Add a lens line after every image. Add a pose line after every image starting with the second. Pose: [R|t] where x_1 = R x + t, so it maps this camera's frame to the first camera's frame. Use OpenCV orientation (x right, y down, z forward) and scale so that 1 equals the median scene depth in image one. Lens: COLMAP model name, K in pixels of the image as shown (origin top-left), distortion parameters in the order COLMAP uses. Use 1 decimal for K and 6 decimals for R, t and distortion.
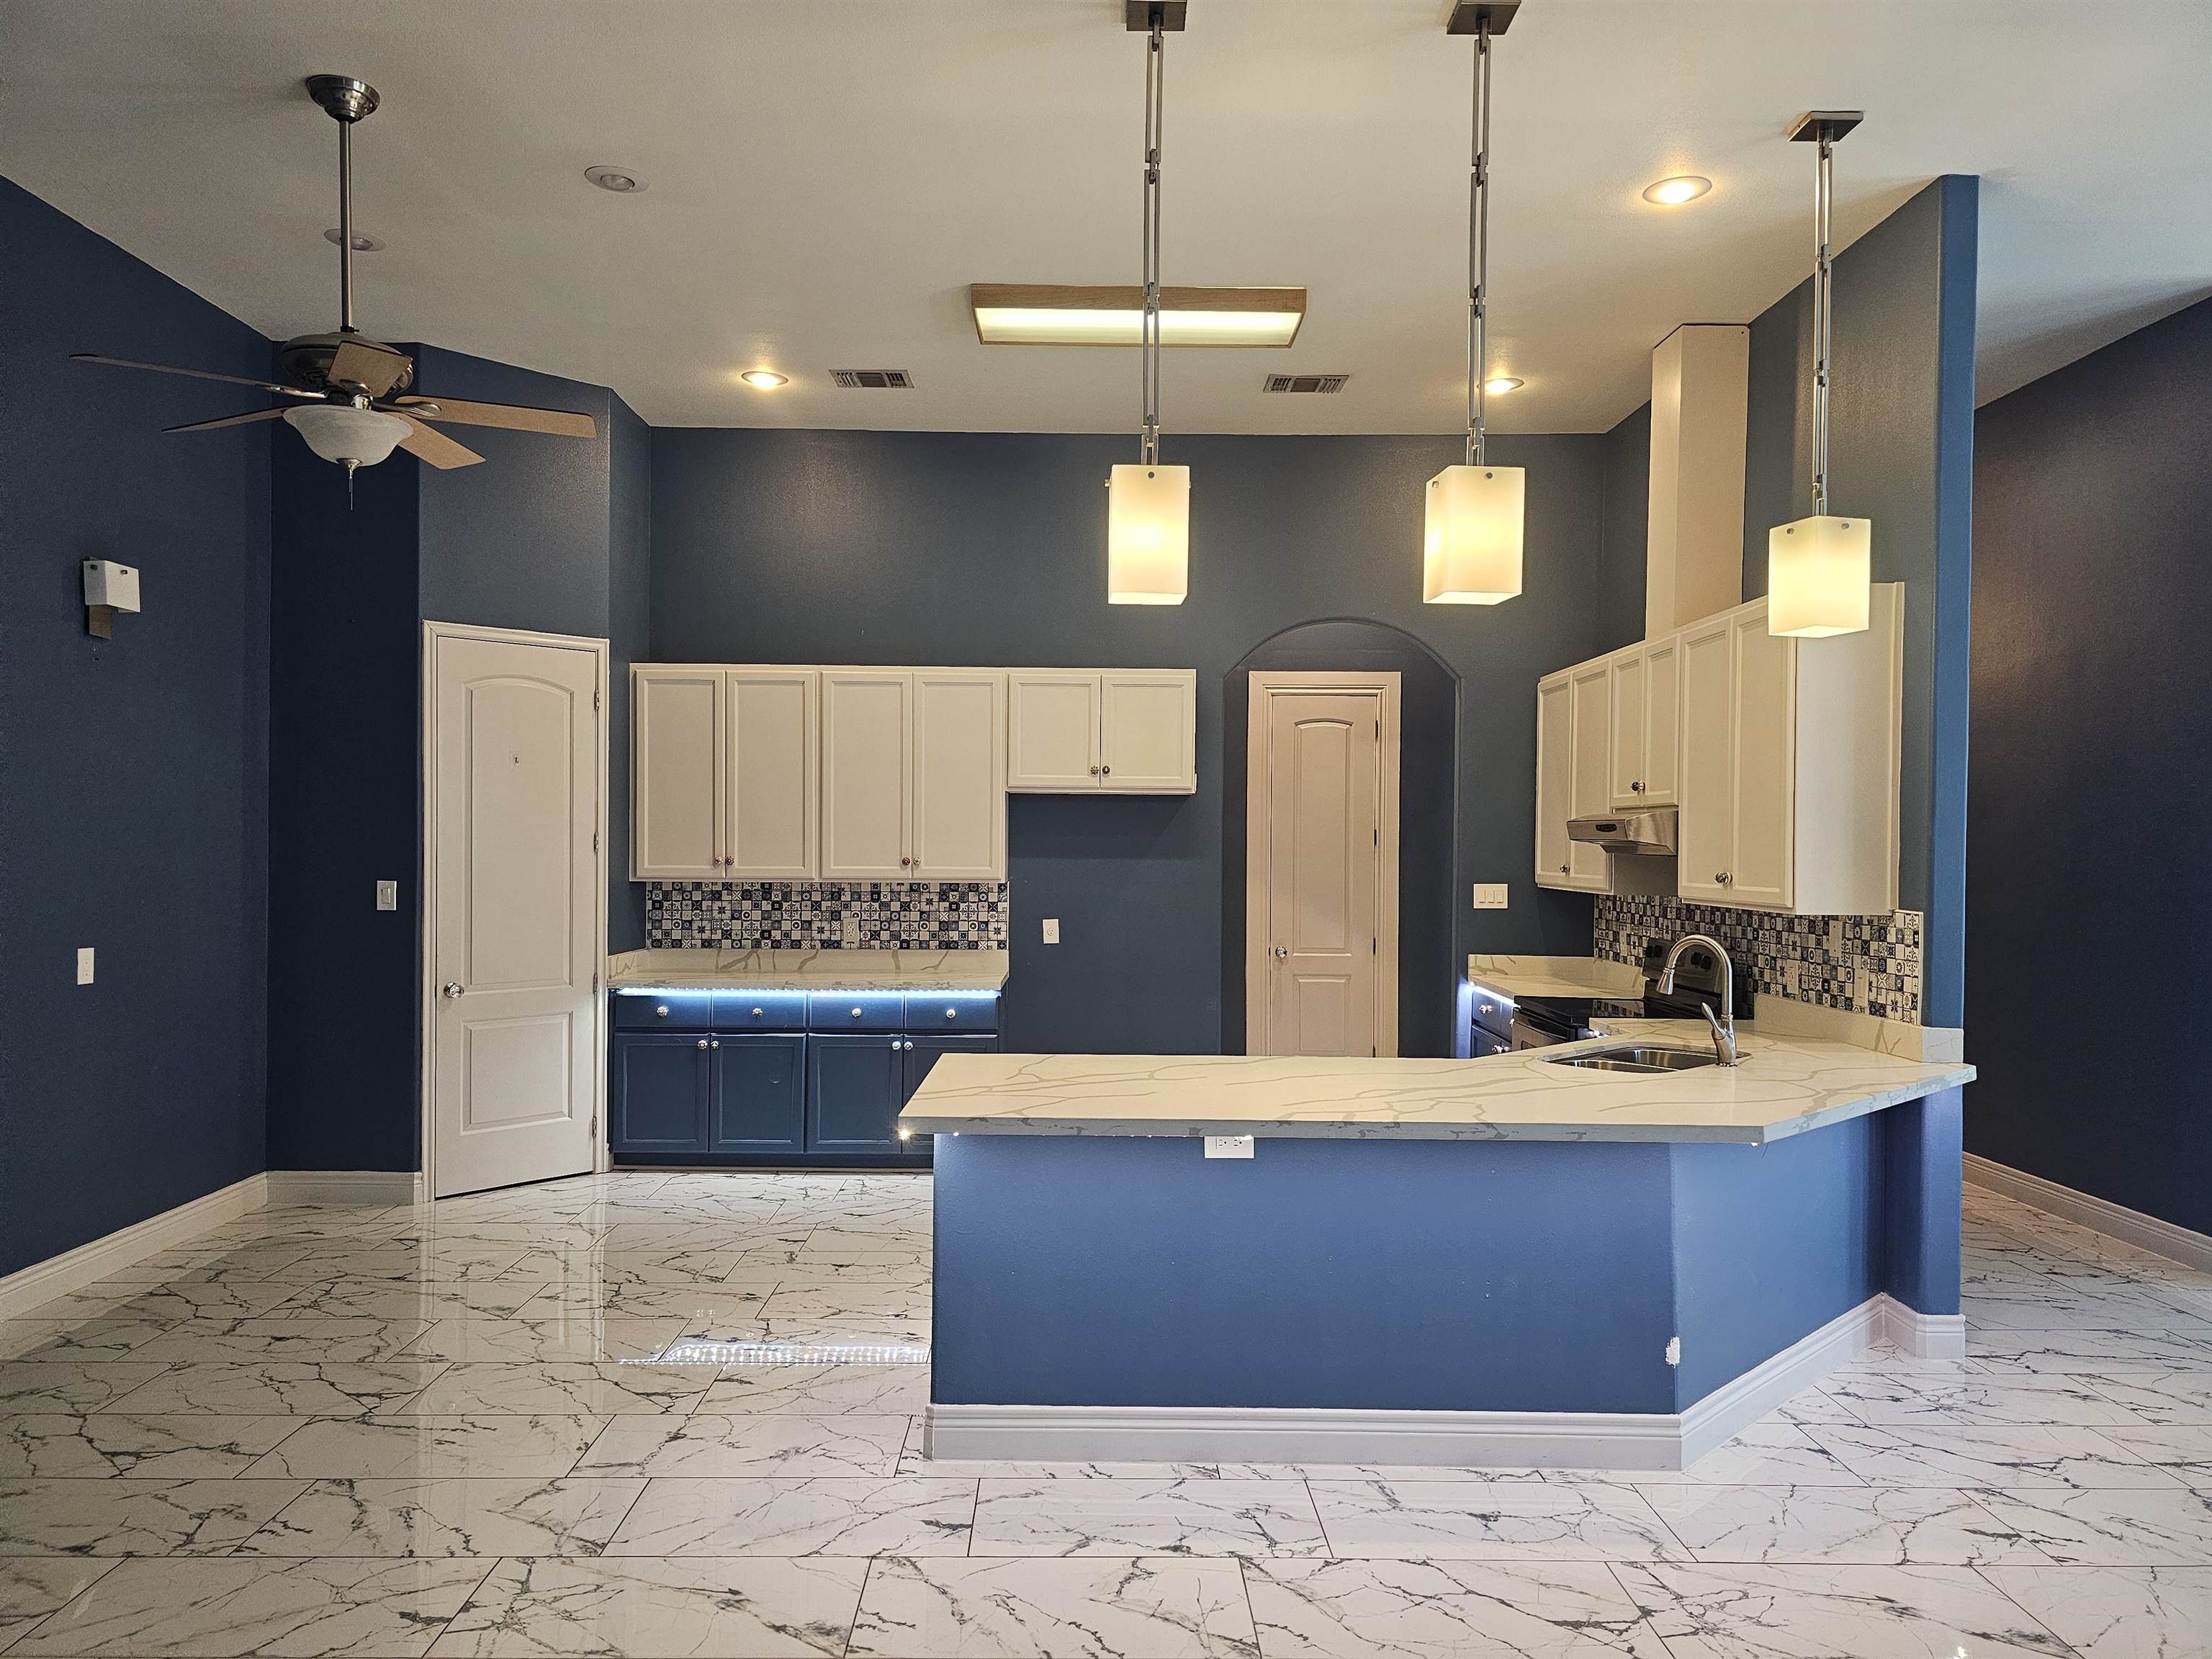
lens RADIAL K [[1496.3, 0, 1102.0], [0, 1496.3, 827.3], [0, 0, 1]] dist [0.046323, -0.037689]
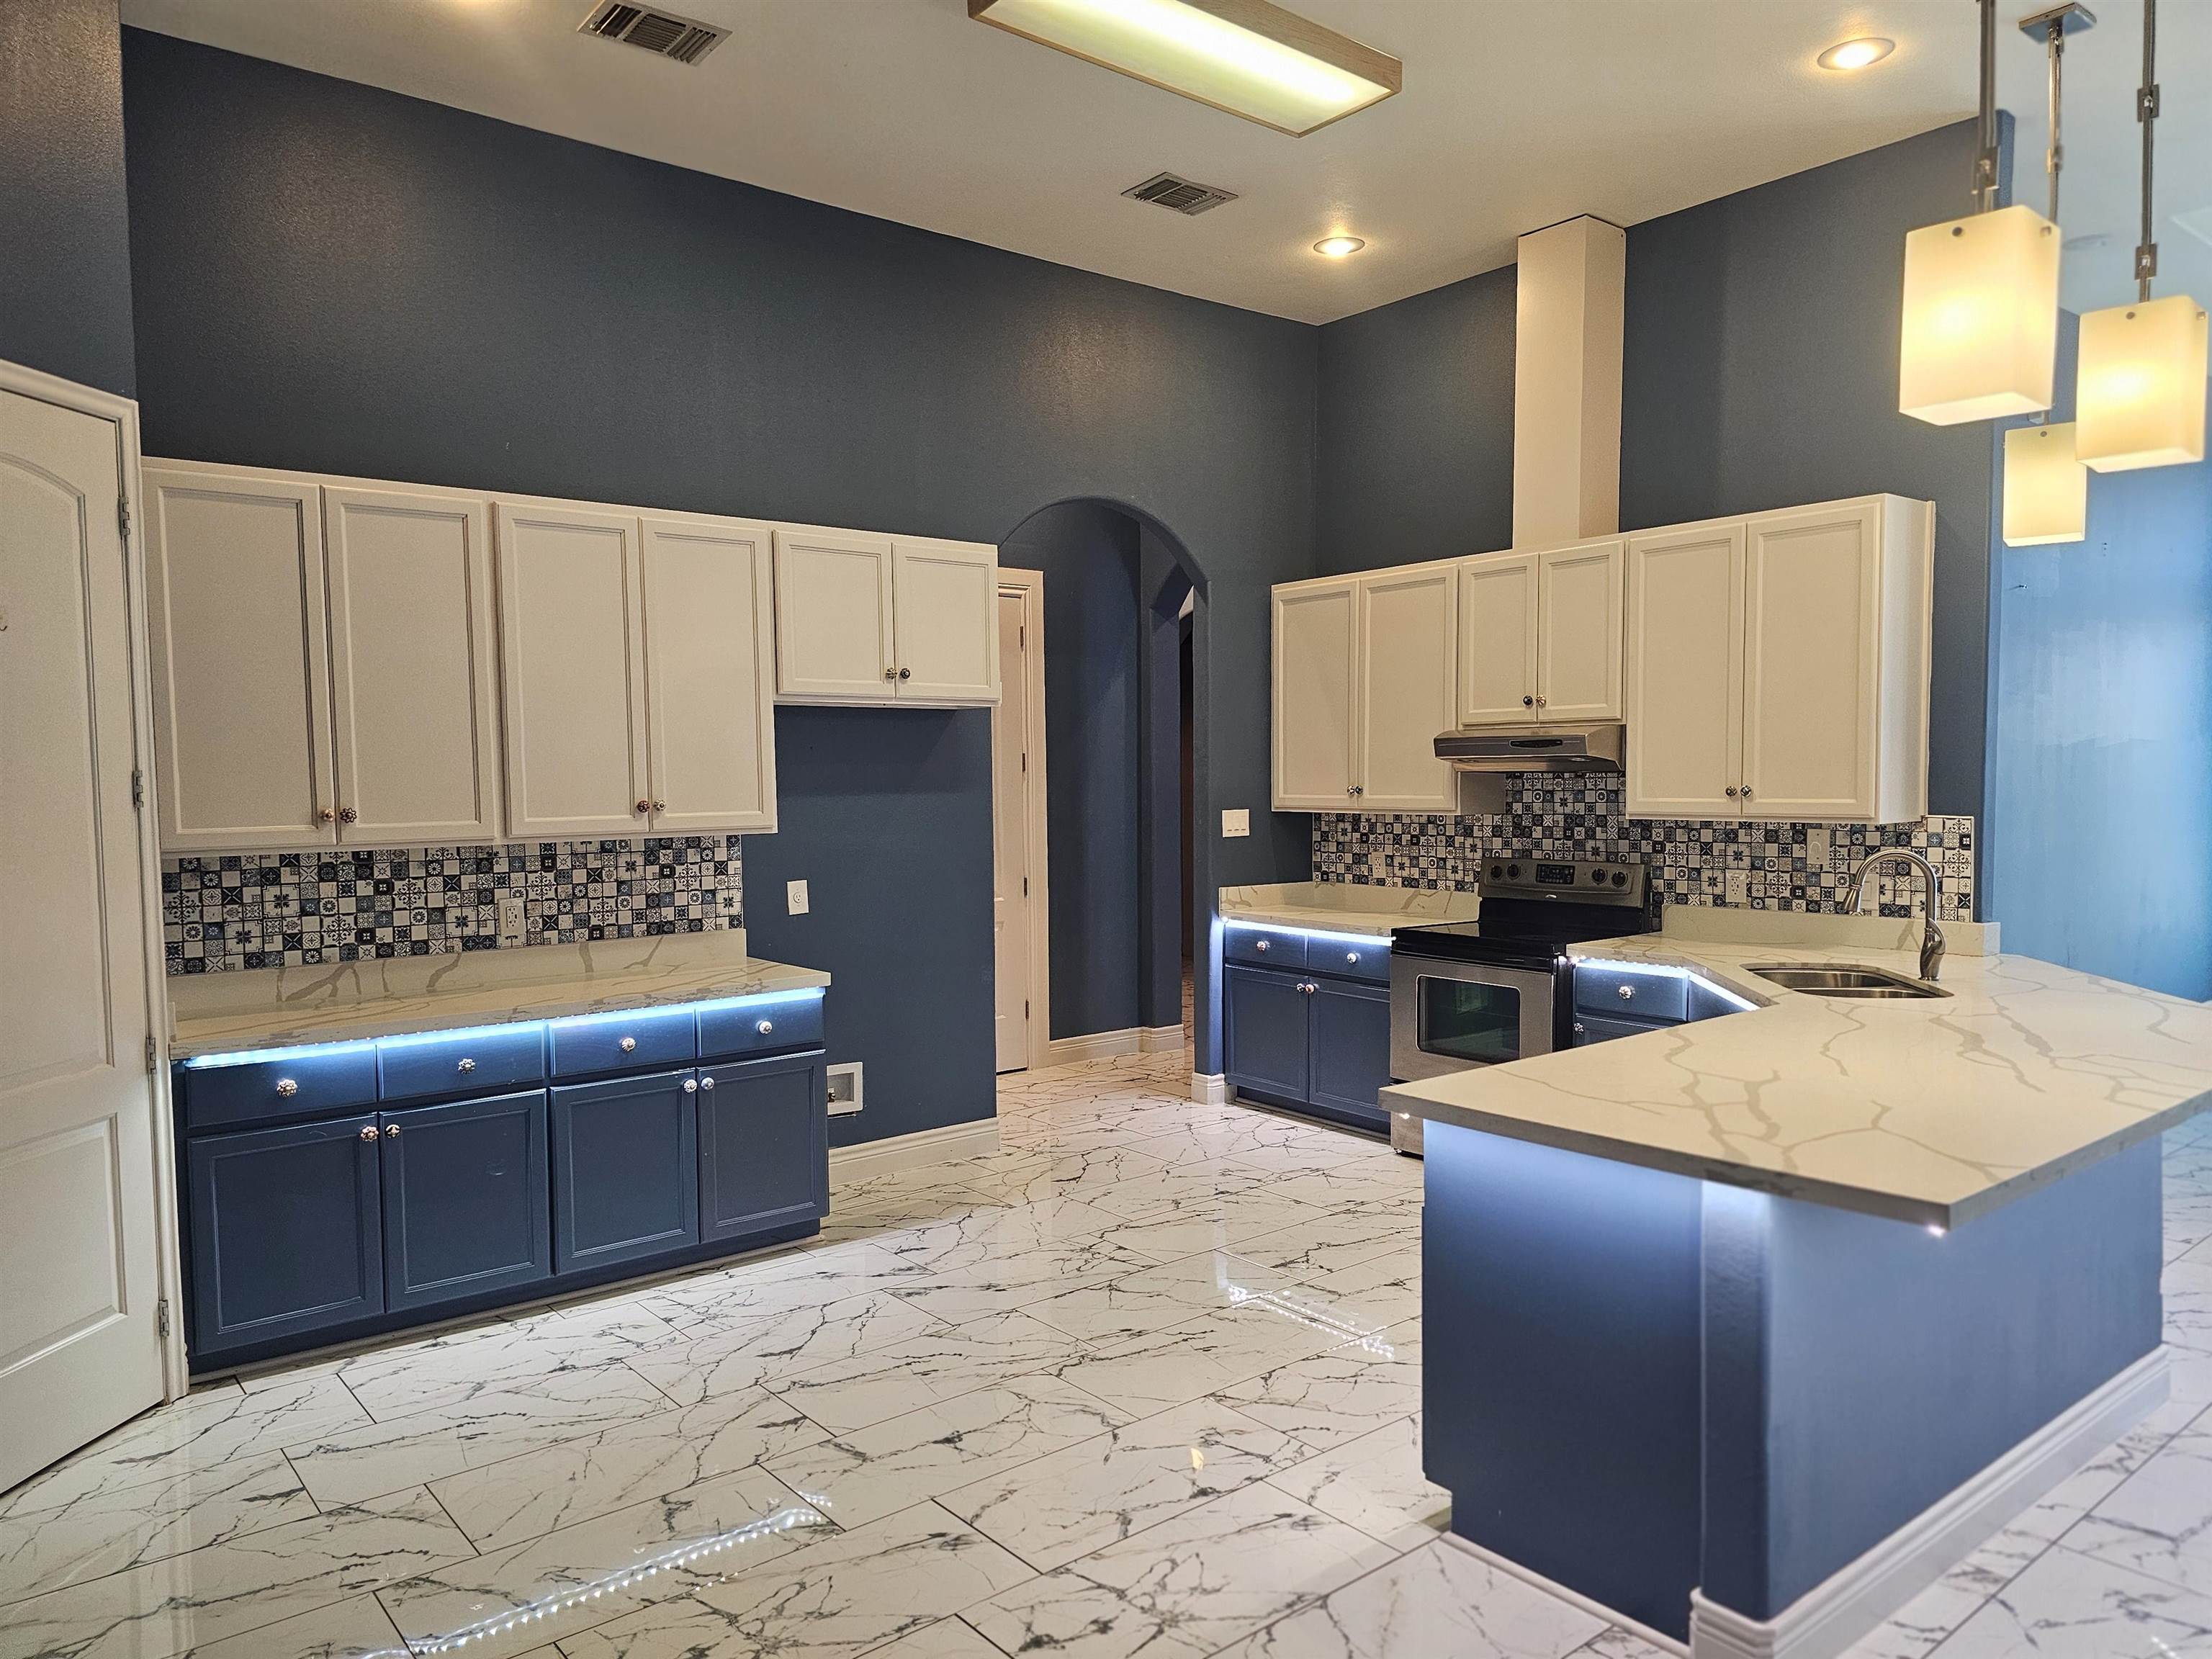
lens RADIAL K [[1496.3, 0, 1122.1], [0, 1496.3, 831.2], [0, 0, 1]] dist [0.046323, -0.037689]
pose [[0.780888, -0.044448, 0.623088, -0.377525], [0.013735, 0.998446, 0.054011, 0.000665], [-0.624520, -0.033618, 0.780285, 0.350266]]
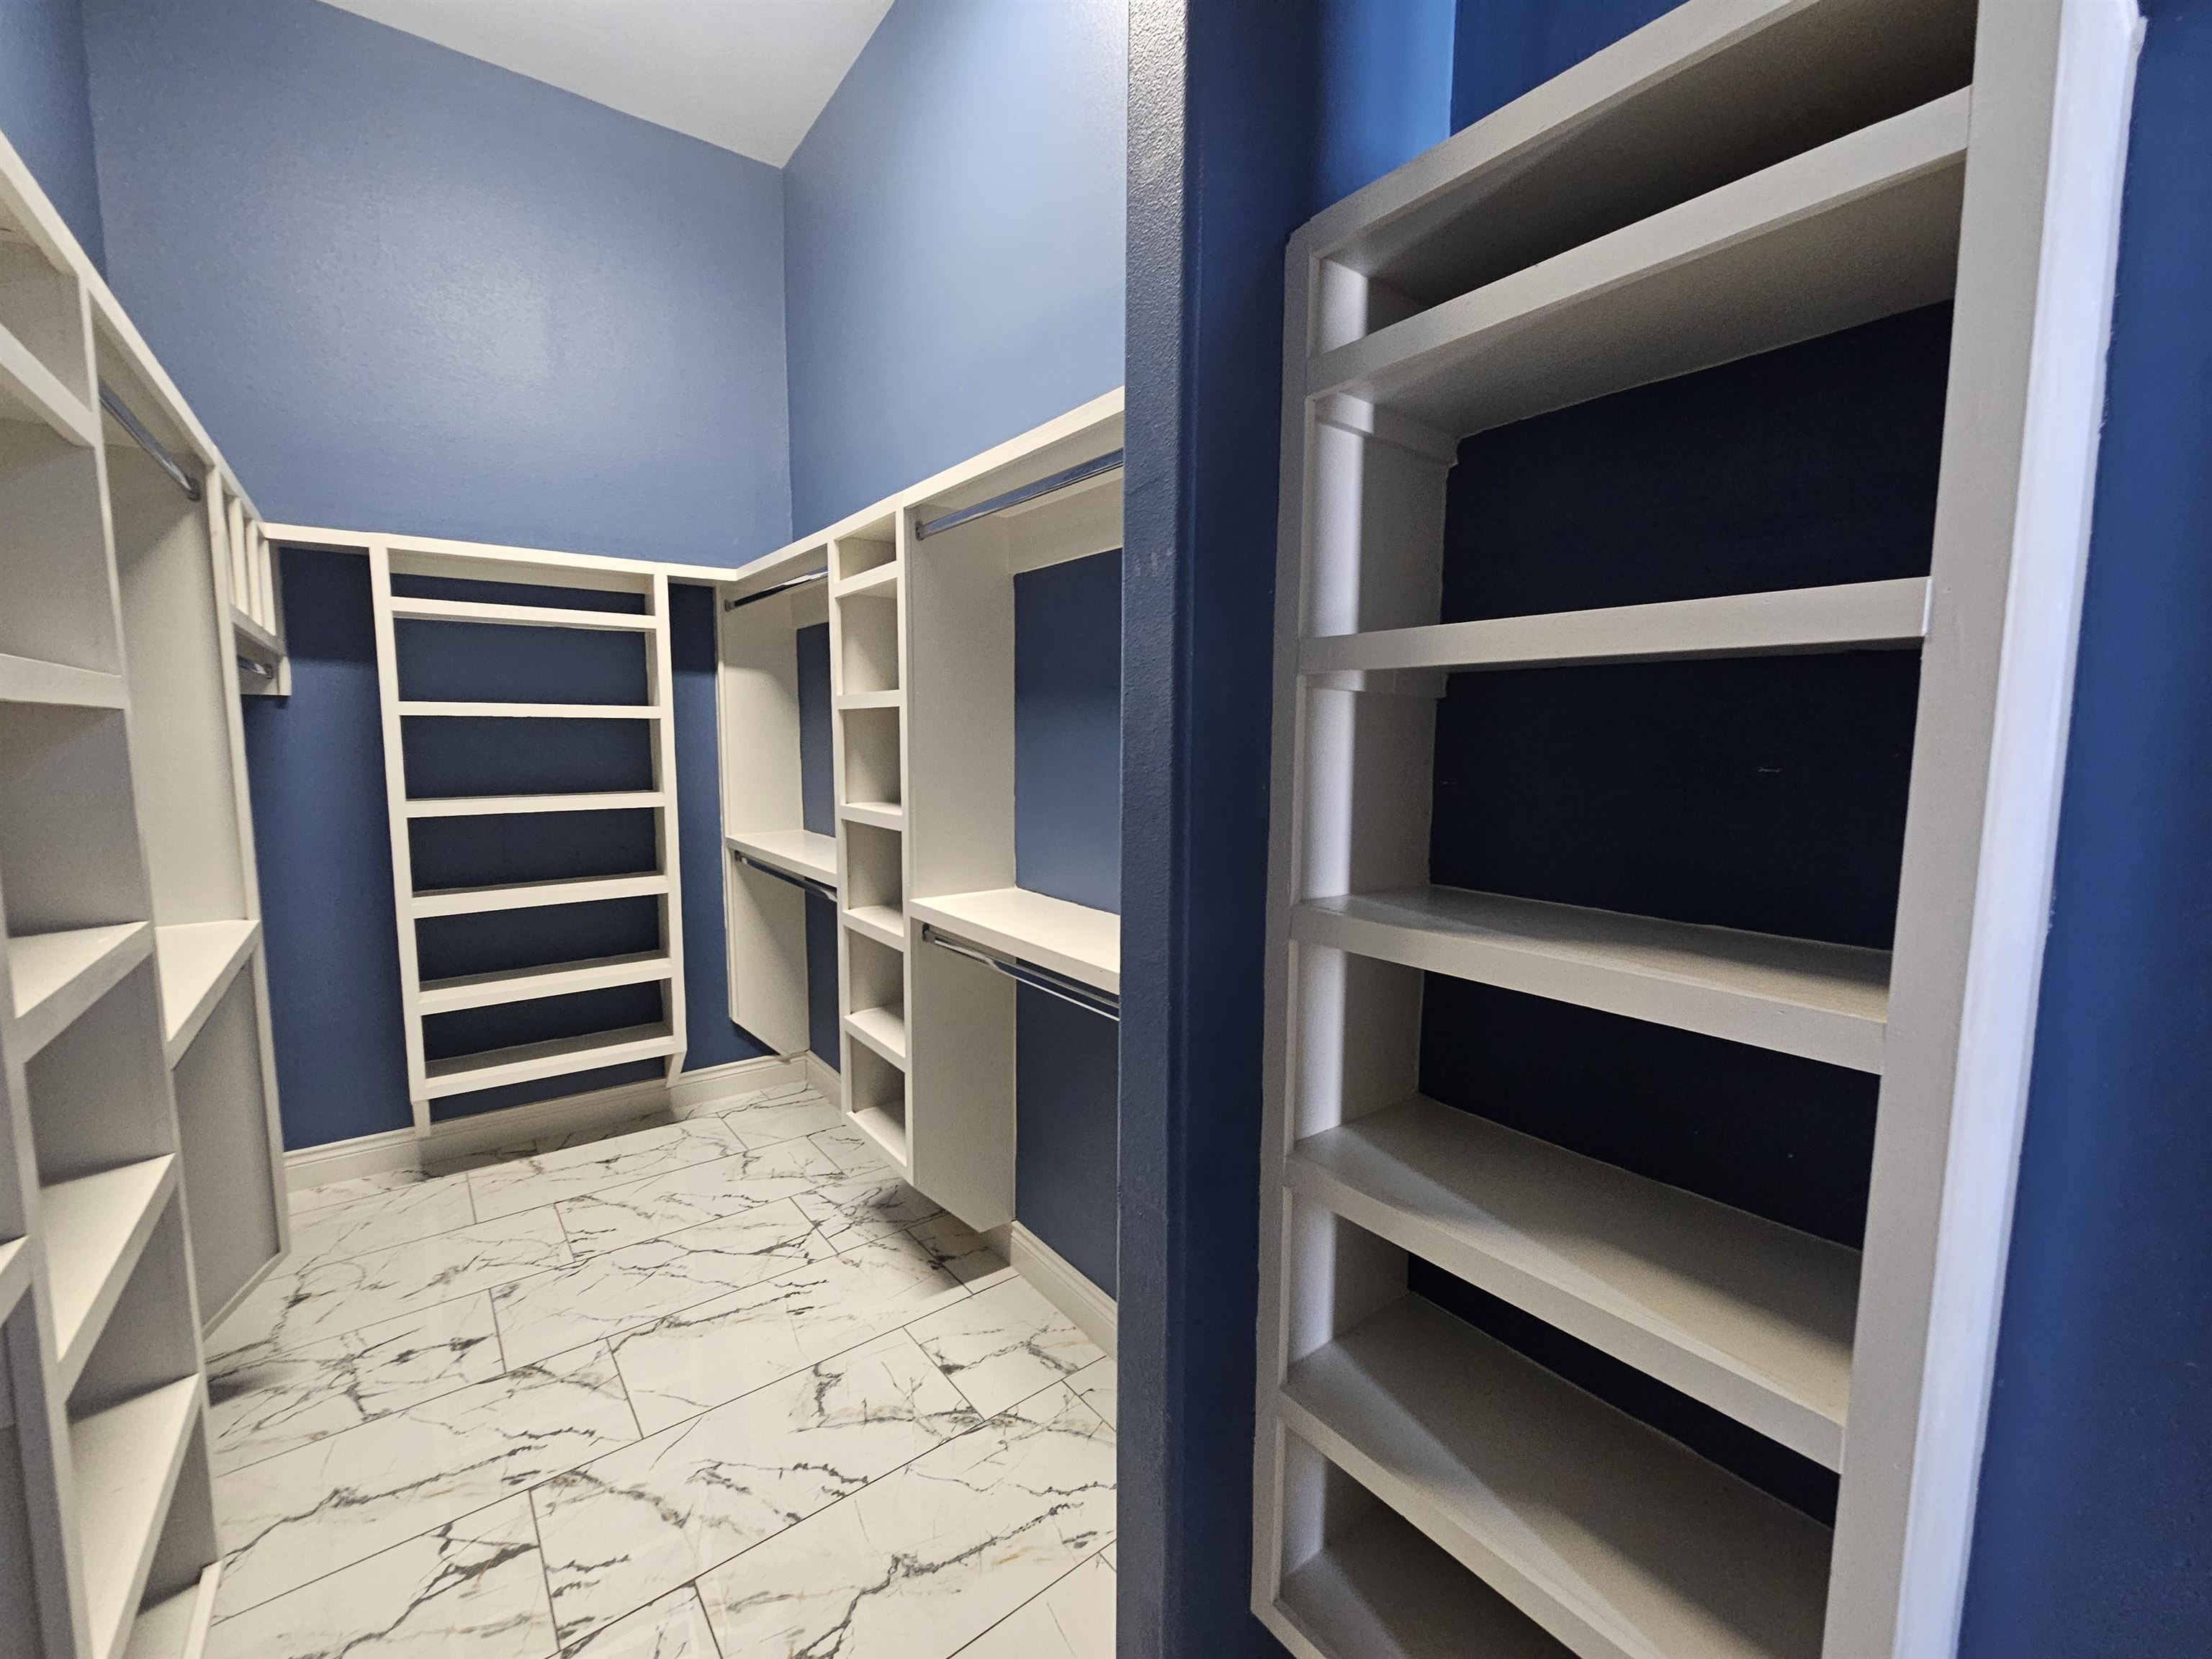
lens RADIAL K [[905.8, 0, 1100.6], [0, 905.8, 824.6], [0, 0, 1]] dist [-0.003924, 0.001958]
pose [[0.796180, -0.064594, 0.601602, -0.305233], [-0.006916, 0.993249, 0.115798, 0.010902], [-0.605020, -0.096357, 0.790358, 0.506810]]
